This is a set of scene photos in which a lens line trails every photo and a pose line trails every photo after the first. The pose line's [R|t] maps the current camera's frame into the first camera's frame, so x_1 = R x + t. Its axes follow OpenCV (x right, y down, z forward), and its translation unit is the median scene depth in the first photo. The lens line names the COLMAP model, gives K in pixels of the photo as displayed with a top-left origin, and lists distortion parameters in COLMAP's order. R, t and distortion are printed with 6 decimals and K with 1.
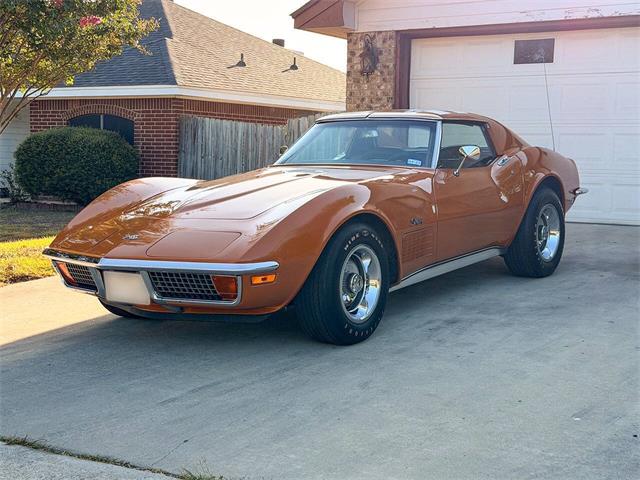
lens RADIAL K [[926.1, 0, 320.0], [0, 926.1, 240.0], [0, 0, 1]] dist [0.139388, -0.109097]
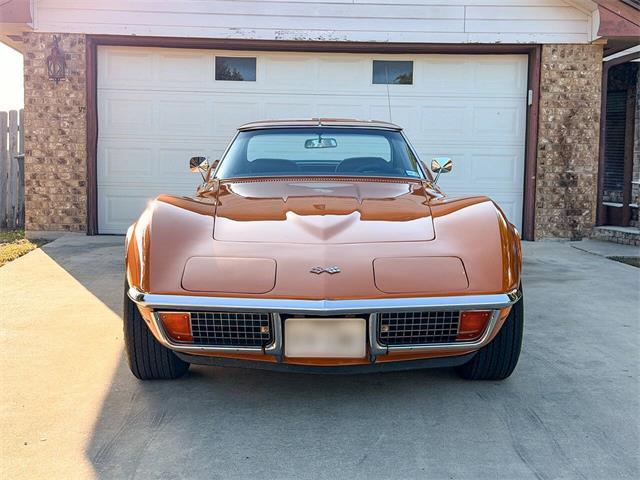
lens RADIAL K [[888.0, 0, 307.3], [0, 888.0, 238.6], [0, 0, 1]] dist [0.138114, -0.015887]
pose [[0.836792, -0.041181, 0.545971, -0.226303], [0.051943, 0.998641, -0.004285, -0.009940], [-0.545052, 0.031945, 0.837793, 0.149204]]
